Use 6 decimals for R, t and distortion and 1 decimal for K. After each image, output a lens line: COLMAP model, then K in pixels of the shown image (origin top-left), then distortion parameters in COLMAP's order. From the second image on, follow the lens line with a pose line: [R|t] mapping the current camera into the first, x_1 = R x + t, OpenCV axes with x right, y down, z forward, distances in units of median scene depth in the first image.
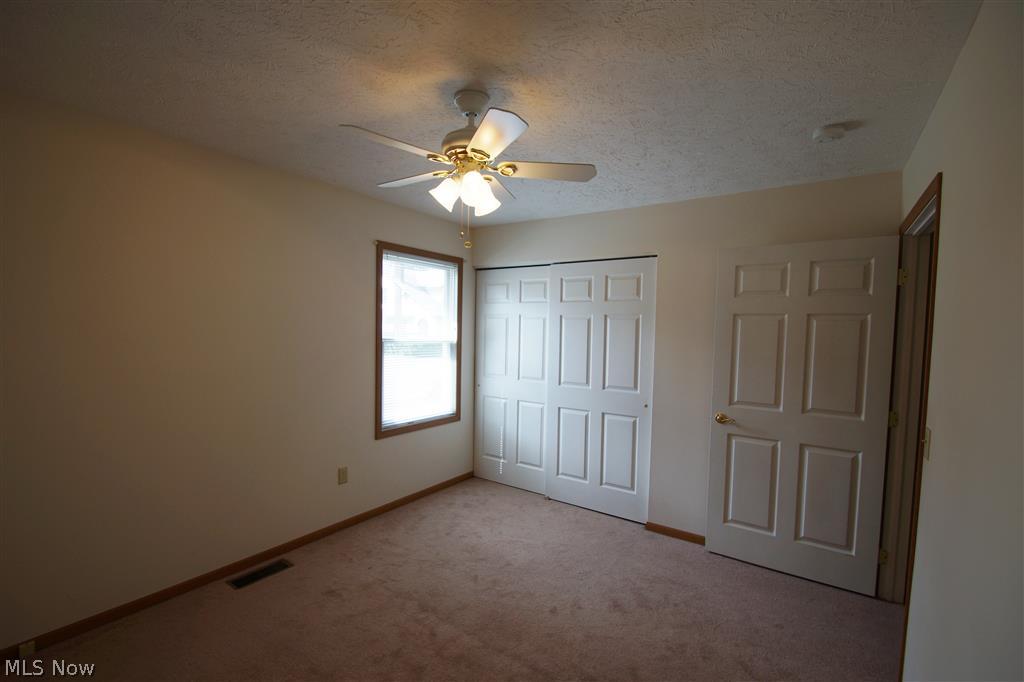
lens RADIAL K [[456.8, 0, 510.9], [0, 456.8, 346.6], [0, 0, 1]] dist [-0.004129, -0.000536]
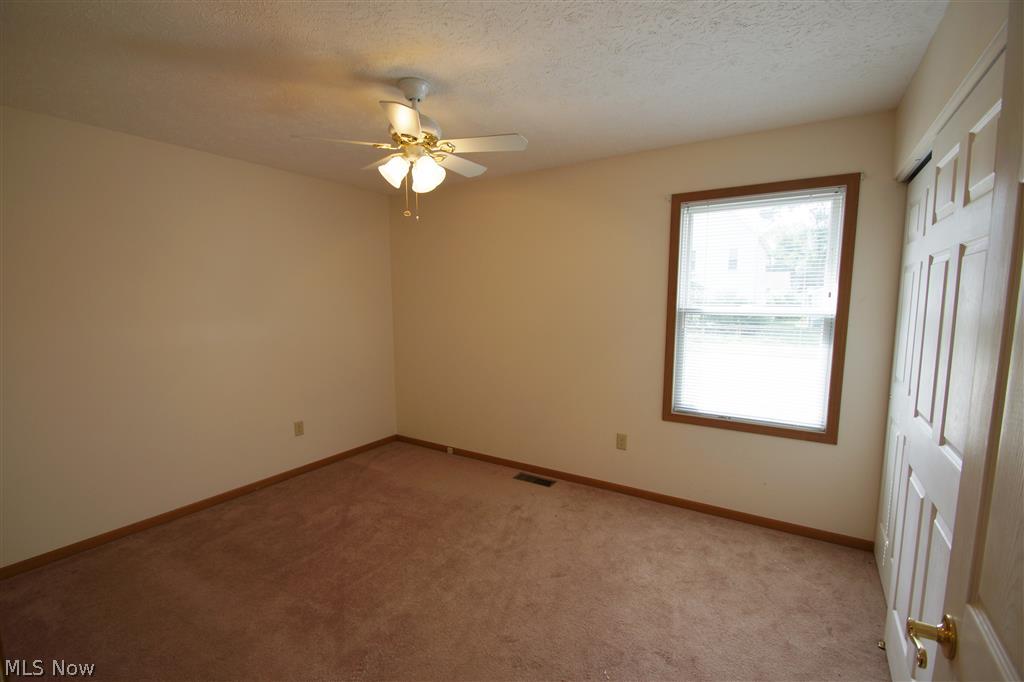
lens RADIAL K [[456.8, 0, 508.8], [0, 456.8, 346.0], [0, 0, 1]] dist [-0.004129, -0.000536]
pose [[0.022805, 0.083030, -0.996286, 0.571168], [-0.036517, 0.995949, 0.082166, -0.005215], [0.999073, 0.034508, 0.025744, 0.647897]]
